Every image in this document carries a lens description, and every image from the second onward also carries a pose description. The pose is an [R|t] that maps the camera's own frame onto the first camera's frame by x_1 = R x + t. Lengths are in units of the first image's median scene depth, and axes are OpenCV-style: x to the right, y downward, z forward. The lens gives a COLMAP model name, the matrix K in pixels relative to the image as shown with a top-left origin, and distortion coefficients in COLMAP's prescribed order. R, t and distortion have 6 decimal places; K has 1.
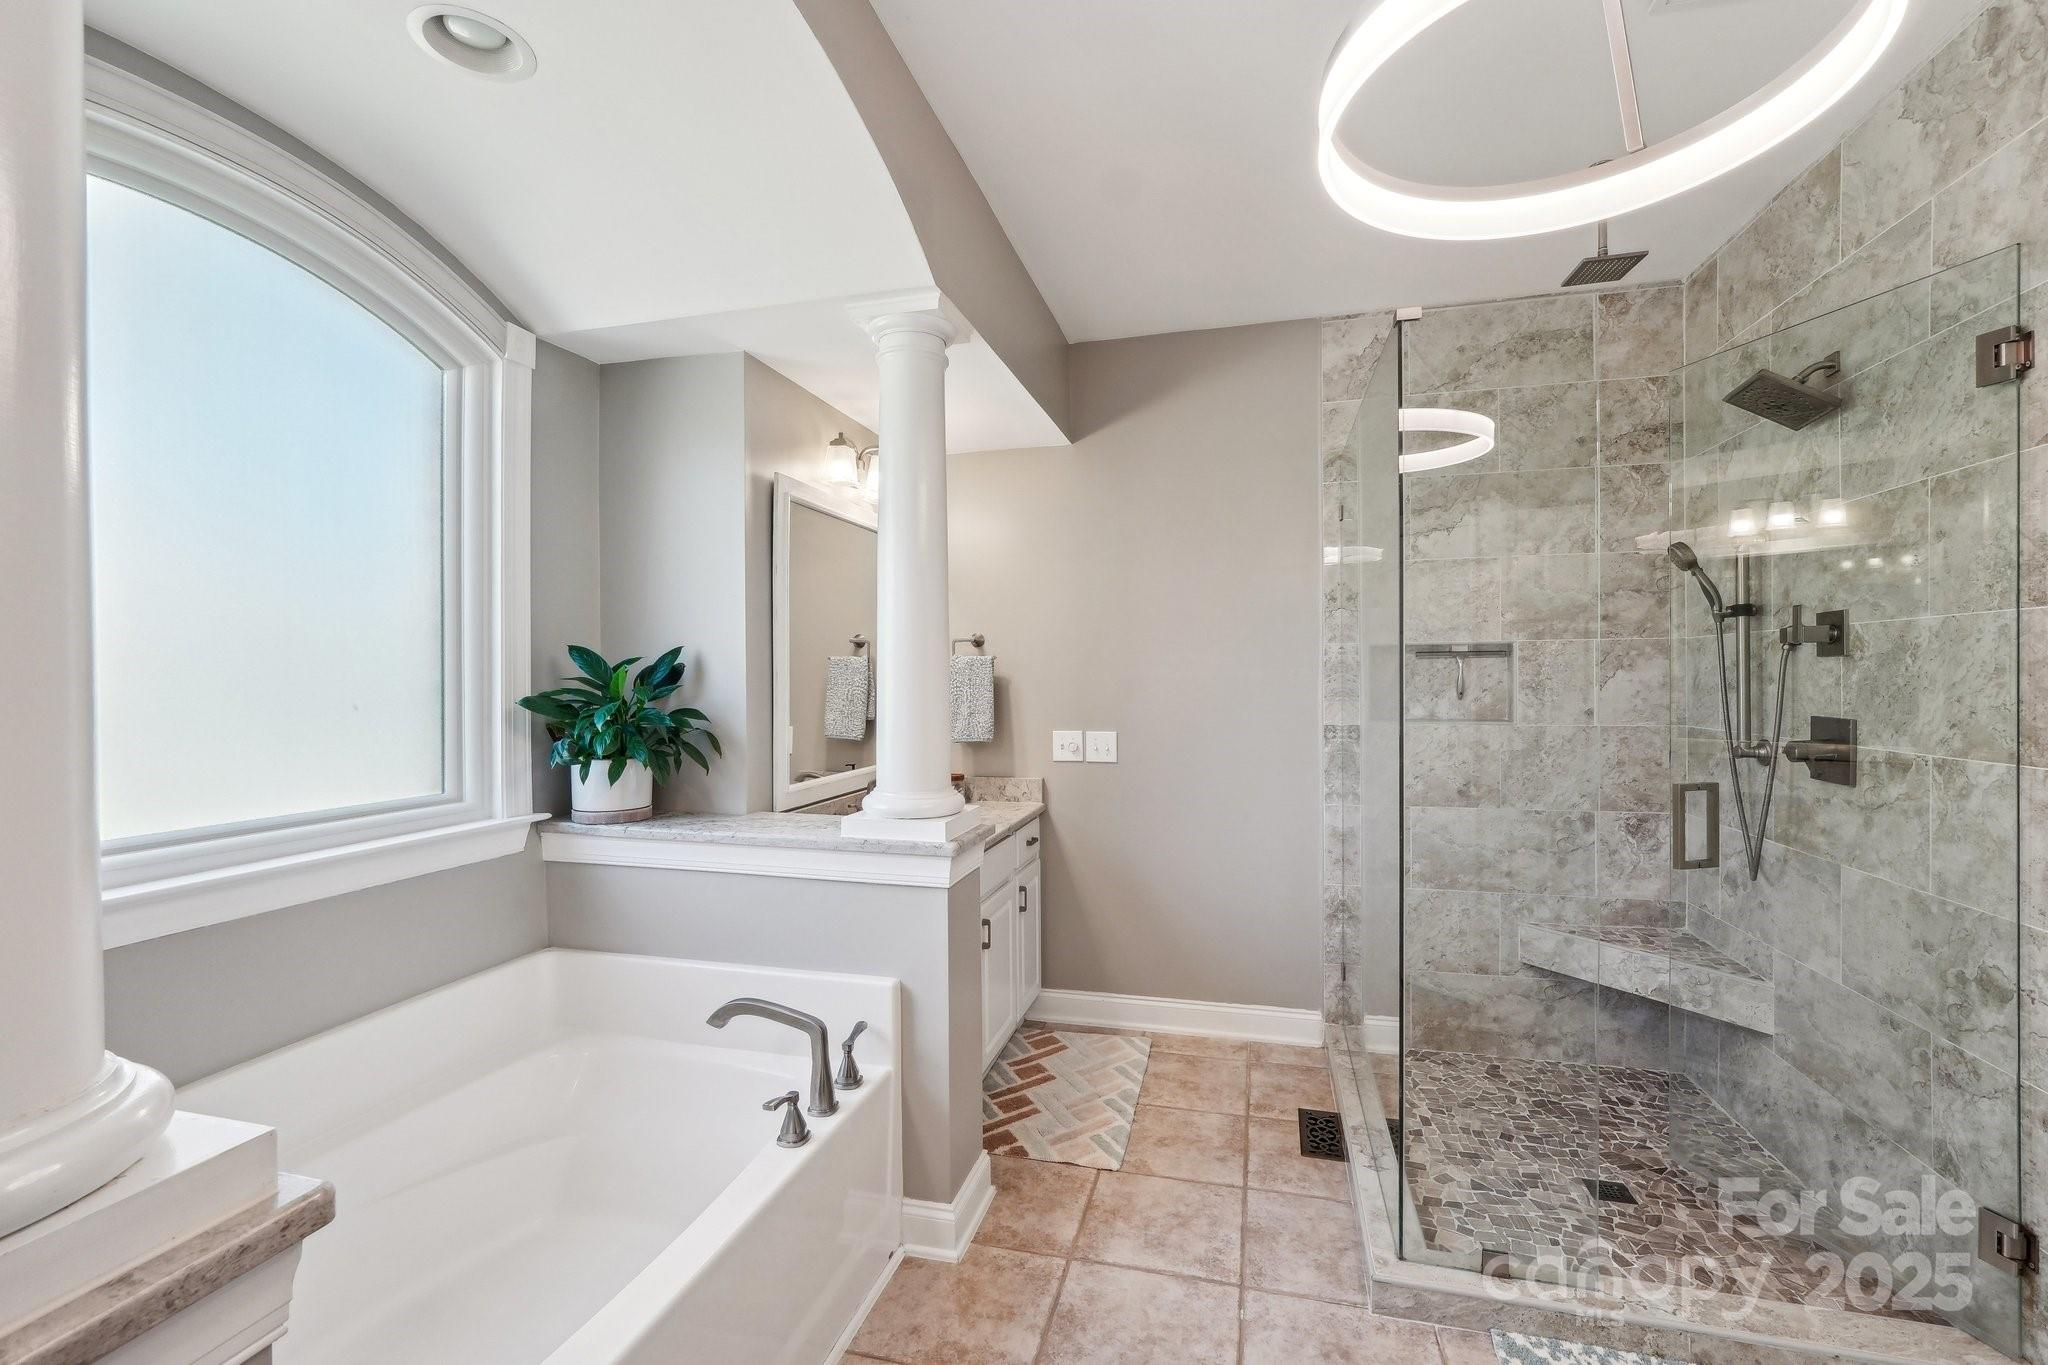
lens RADIAL K [[874.5, 0, 1023.8], [0, 874.5, 682.1], [0, 0, 1]] dist [-0.010190, 0.001960]
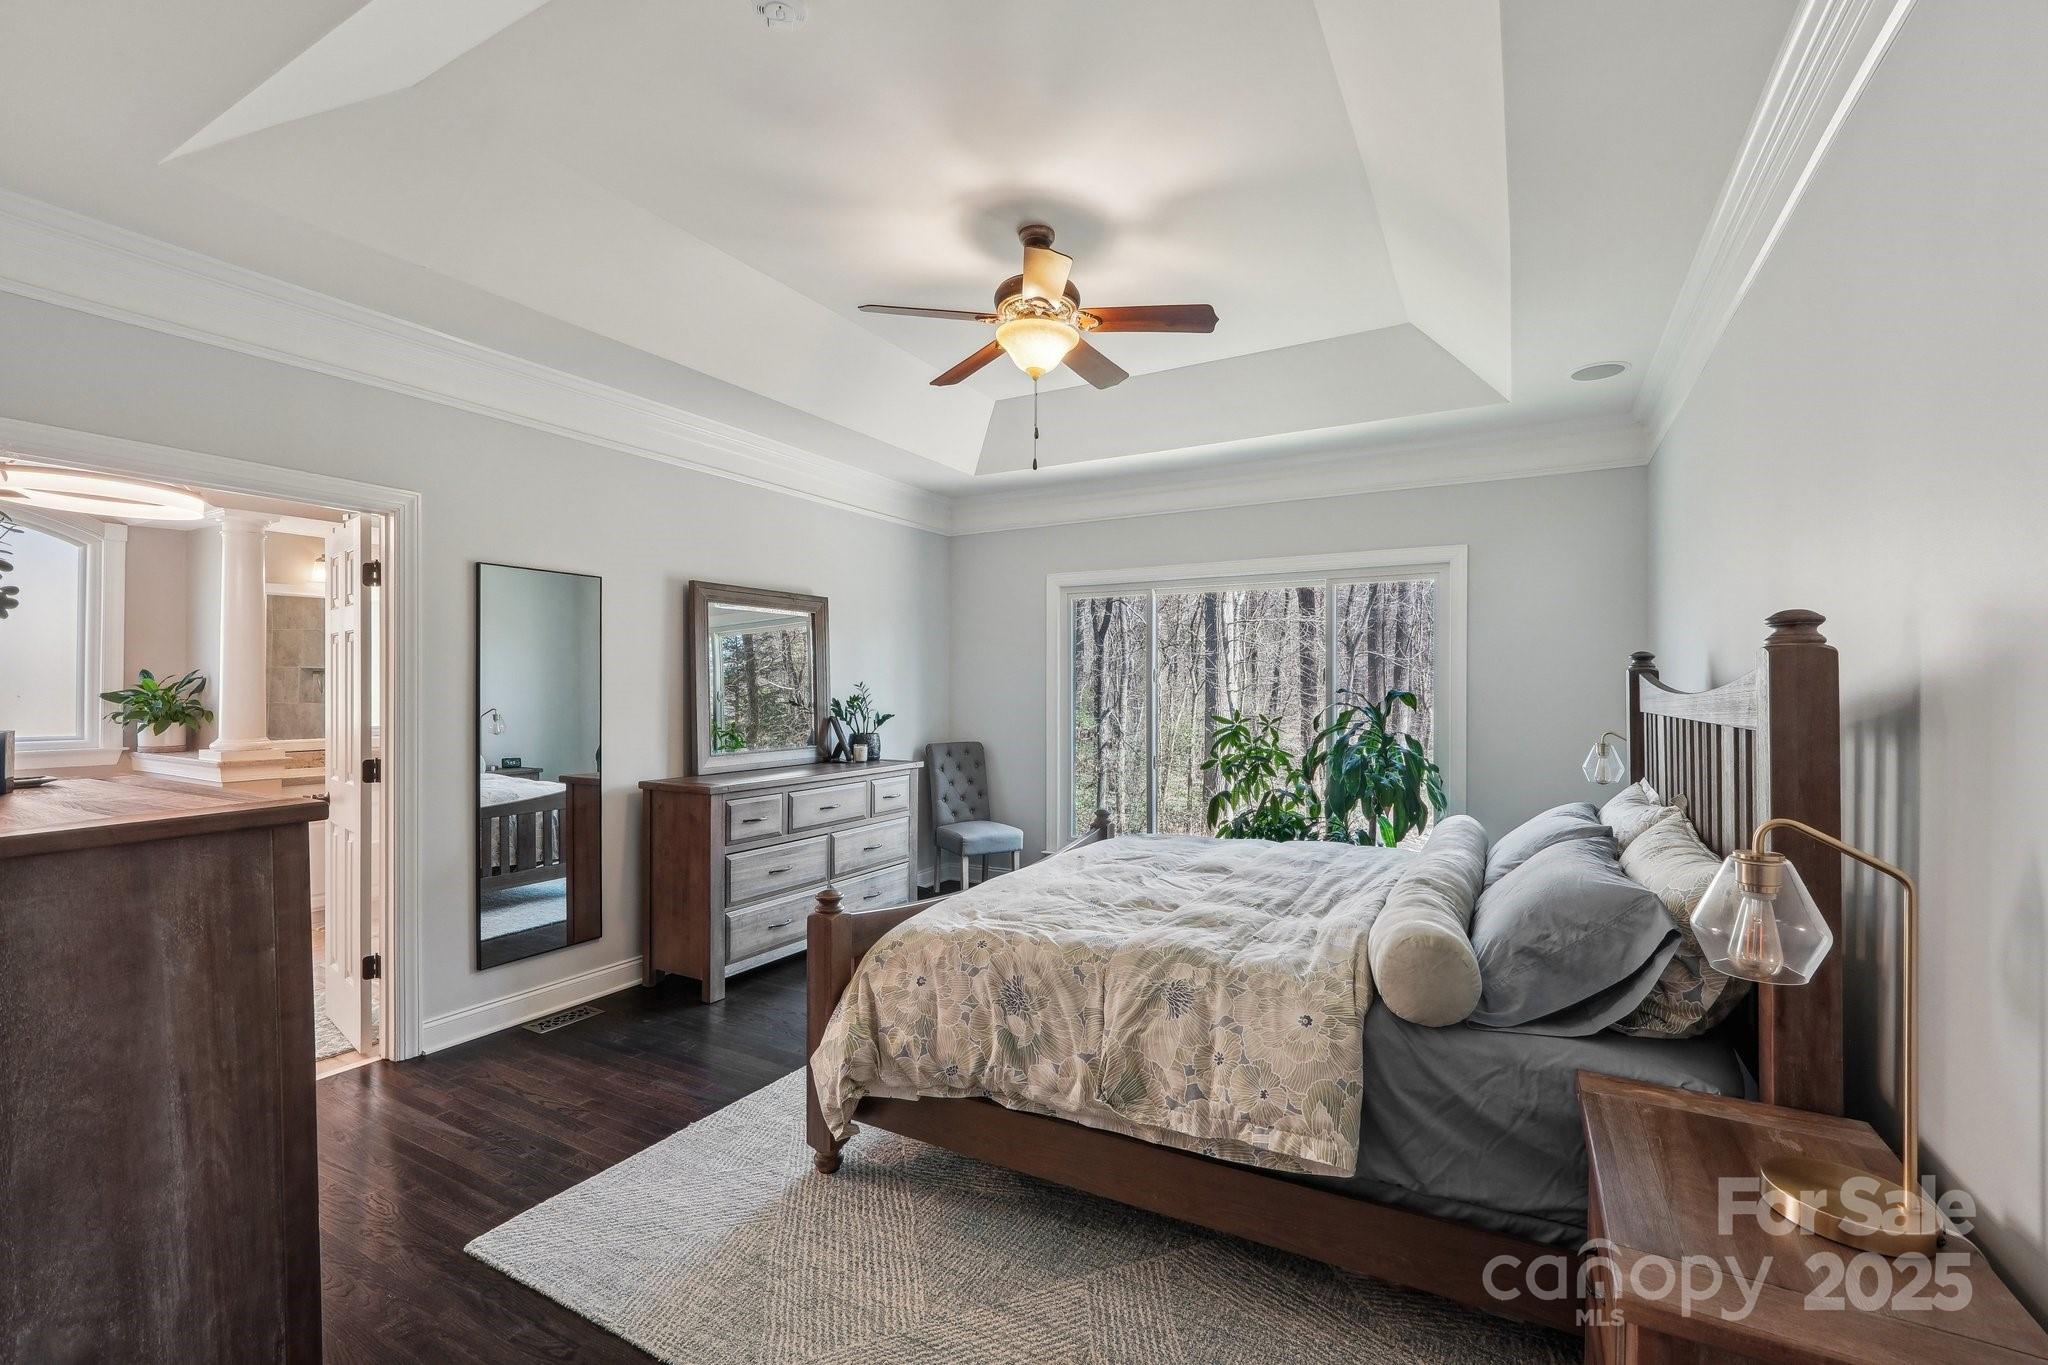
lens RADIAL K [[874.5, 0, 1034.4], [0, 874.5, 677.8], [0, 0, 1]] dist [-0.010190, 0.001960]
pose [[0.972675, 0.006468, -0.232081, 2.151527], [-0.007697, 0.999961, -0.004393, -0.029277], [0.232044, 0.006060, 0.972686, -0.578666]]
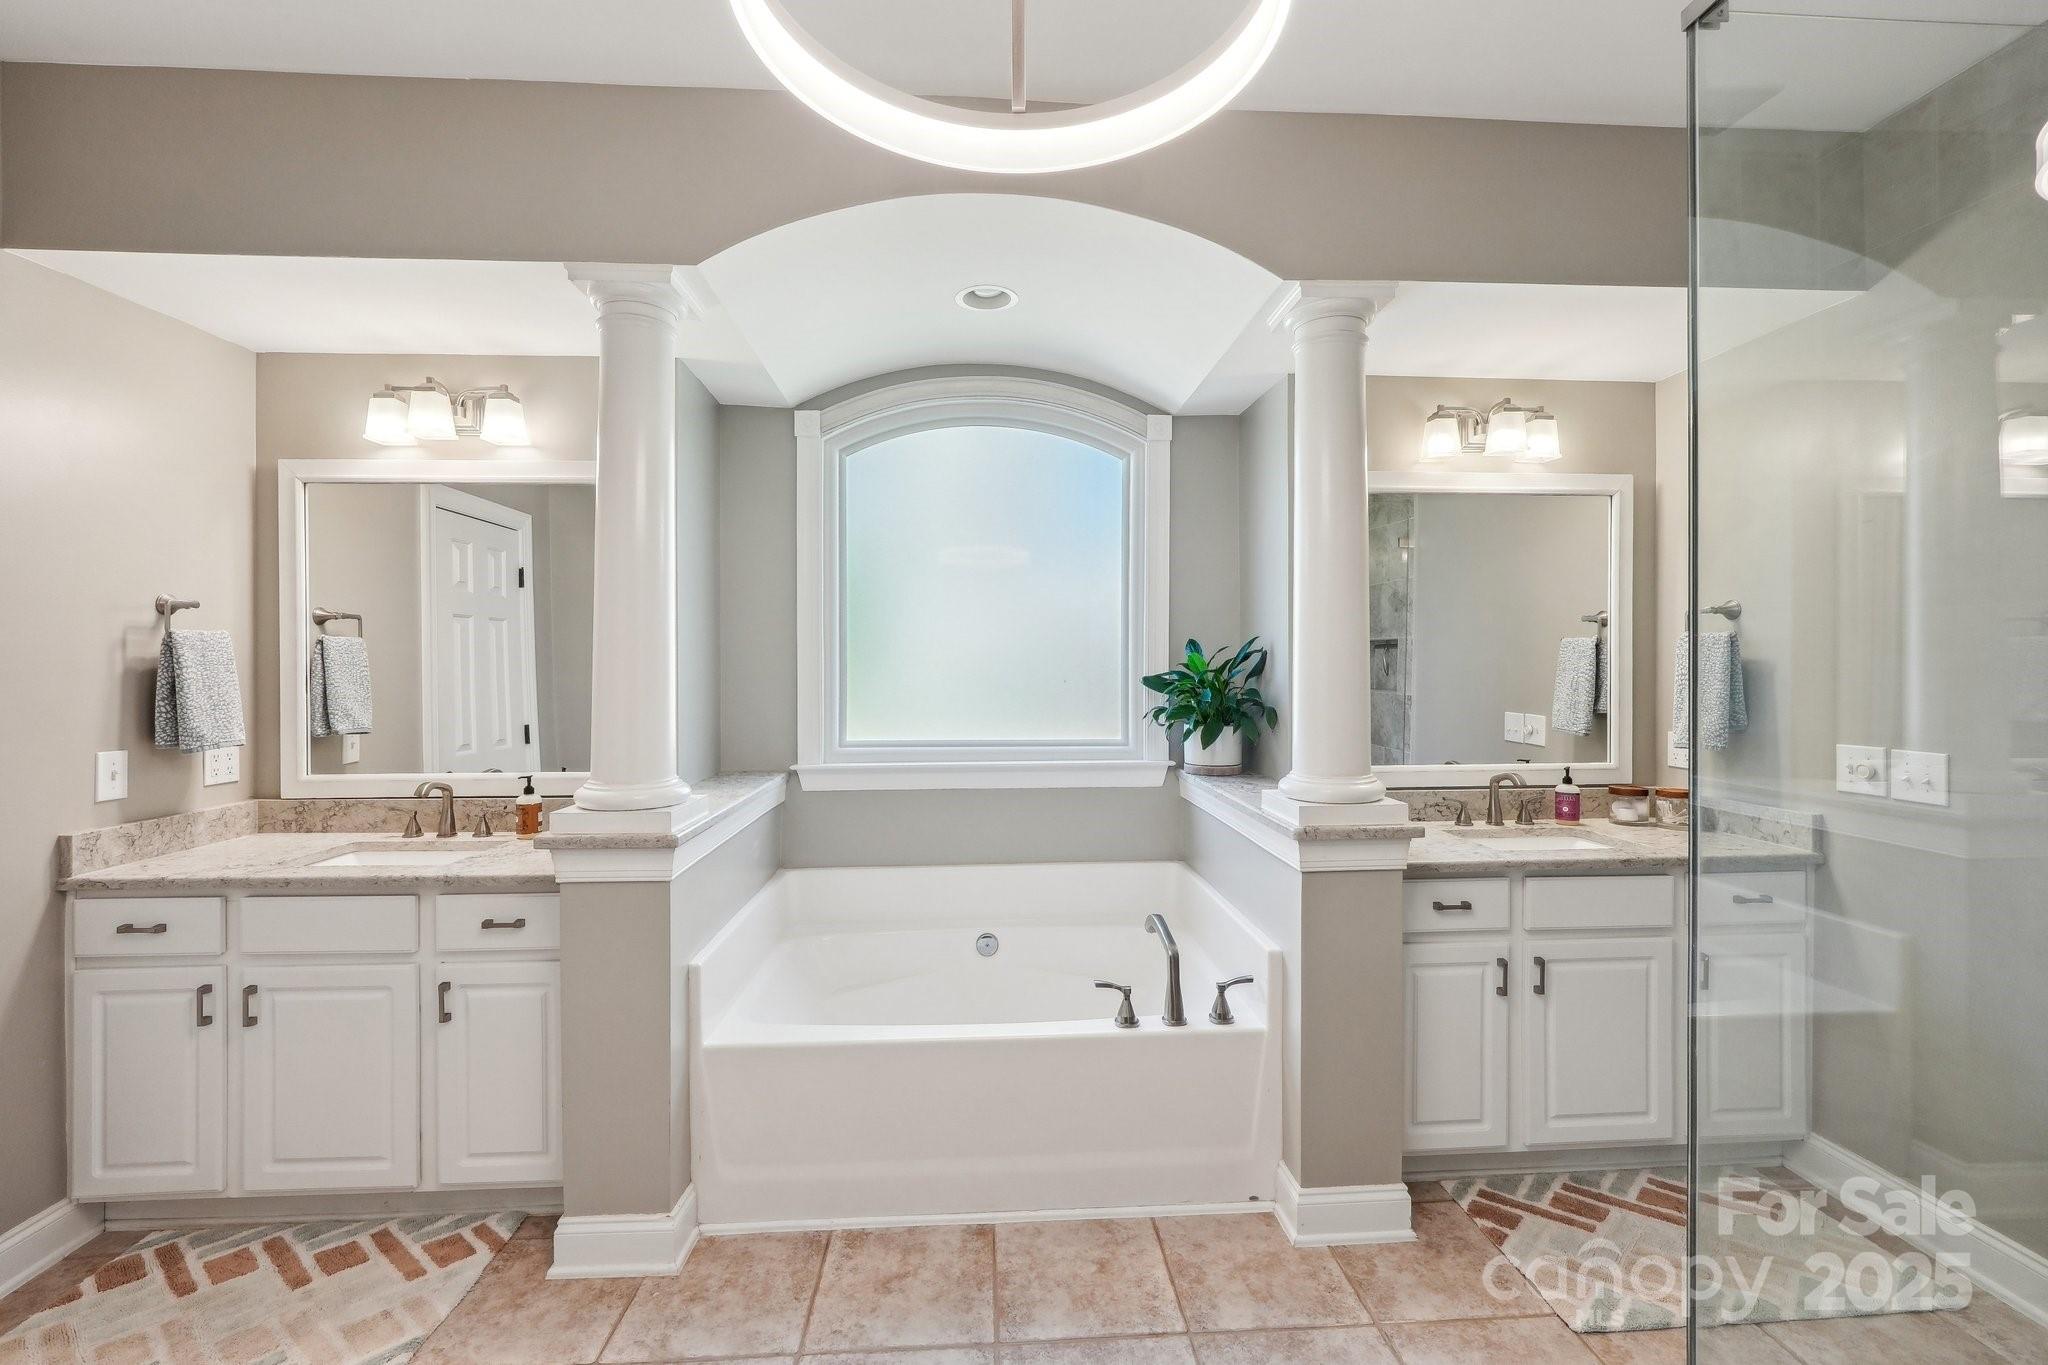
lens RADIAL K [[874.5, 0, 1028.4], [0, 874.5, 666.2], [0, 0, 1]] dist [-0.010190, 0.001960]
pose [[0.320743, 0.008235, -0.947130, 0.682816], [-0.001090, 0.999965, 0.008325, -0.010626], [0.947166, -0.001637, 0.320741, 0.341356]]
